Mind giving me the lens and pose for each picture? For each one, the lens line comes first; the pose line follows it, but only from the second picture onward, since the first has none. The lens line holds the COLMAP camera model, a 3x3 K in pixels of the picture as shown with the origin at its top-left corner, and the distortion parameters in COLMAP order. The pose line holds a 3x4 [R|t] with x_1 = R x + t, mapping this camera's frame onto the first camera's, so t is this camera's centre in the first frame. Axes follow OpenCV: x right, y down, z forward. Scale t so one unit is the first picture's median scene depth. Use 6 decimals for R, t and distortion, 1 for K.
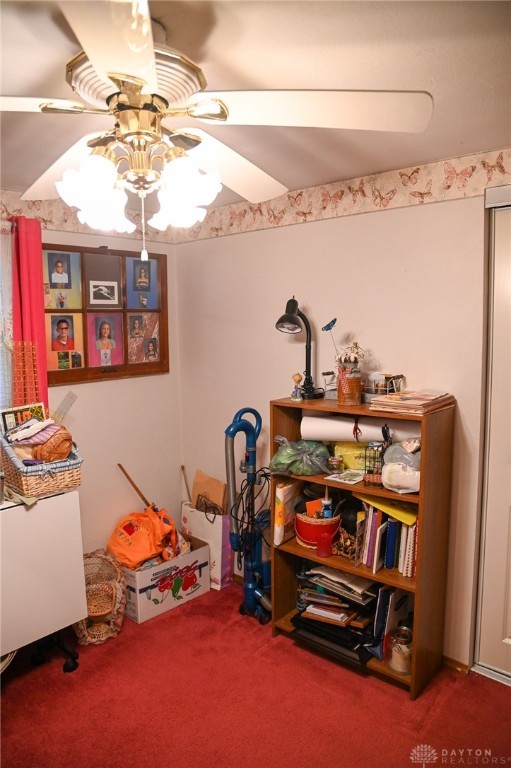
lens RADIAL K [[528.1, 0, 255.5], [0, 528.1, 384.0], [0, 0, 1]] dist [-0.101311, 0.039868]
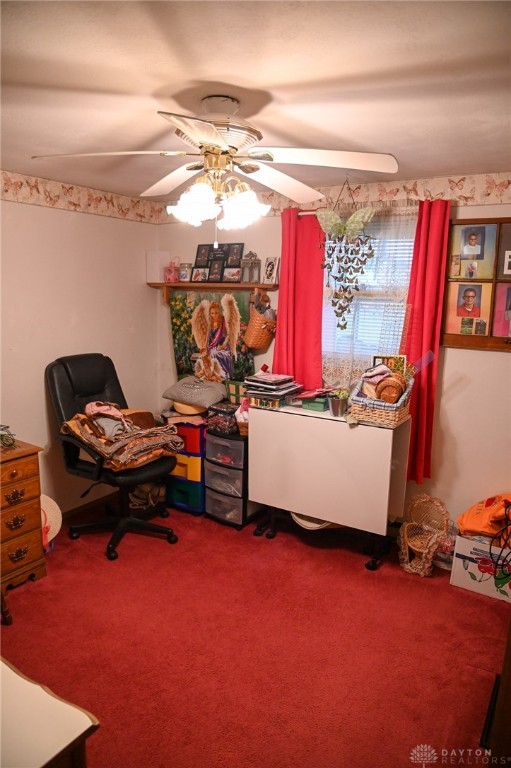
lens RADIAL K [[528.1, 0, 255.5], [0, 528.1, 384.0], [0, 0, 1]] dist [-0.101311, 0.039868]
pose [[0.149578, 0.194439, -0.969443, 0.647301], [-0.135091, 0.975298, 0.174770, -0.057437], [0.979478, 0.104821, 0.172150, 0.394556]]
